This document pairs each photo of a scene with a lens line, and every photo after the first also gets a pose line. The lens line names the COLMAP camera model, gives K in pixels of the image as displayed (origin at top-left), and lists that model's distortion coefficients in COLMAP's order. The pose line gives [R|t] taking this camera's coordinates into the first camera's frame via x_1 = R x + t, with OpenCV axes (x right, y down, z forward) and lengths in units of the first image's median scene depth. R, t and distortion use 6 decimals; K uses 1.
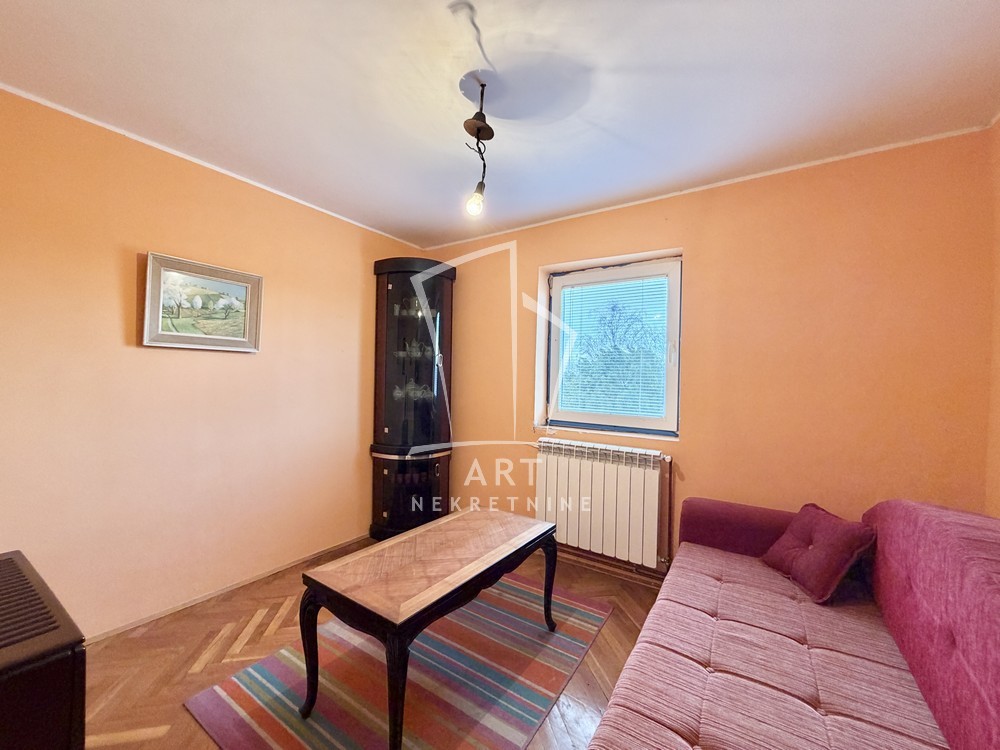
lens RADIAL K [[395.8, 0, 495.9], [0, 395.8, 377.1], [0, 0, 1]] dist [-0.000407, 0.000068]
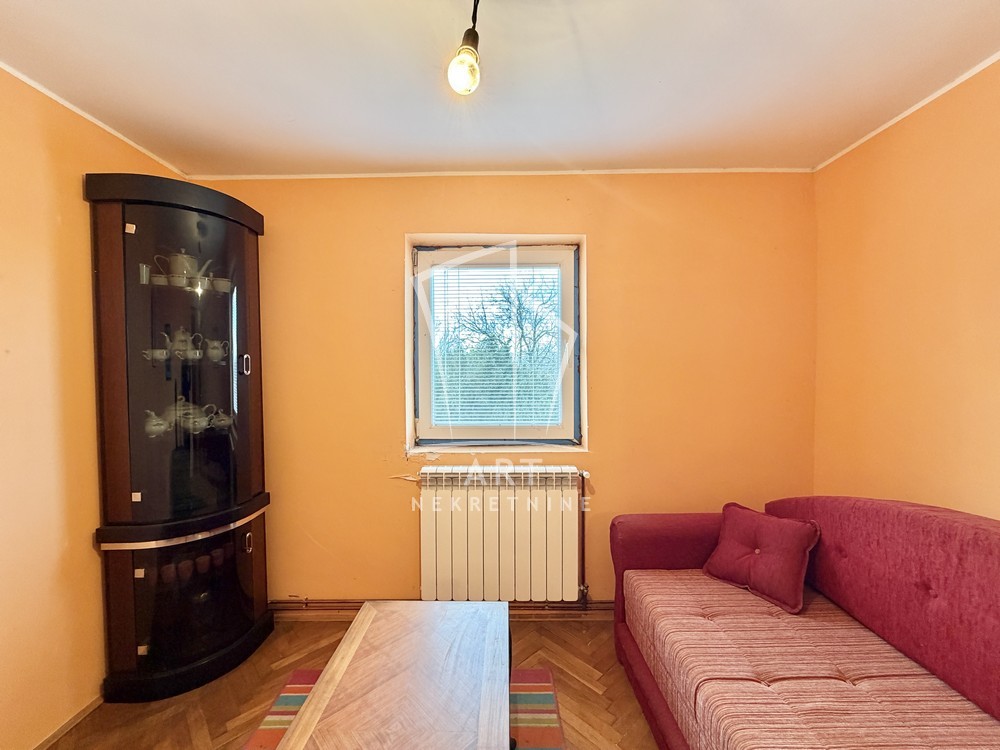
lens RADIAL K [[395.8, 0, 495.9], [0, 395.8, 377.1], [0, 0, 1]] dist [-0.000407, 0.000068]
pose [[0.835771, -0.040387, 0.547591, -0.155727], [0.026232, 0.999089, 0.033651, -0.033826], [-0.548452, -0.013760, 0.836069, 0.283846]]
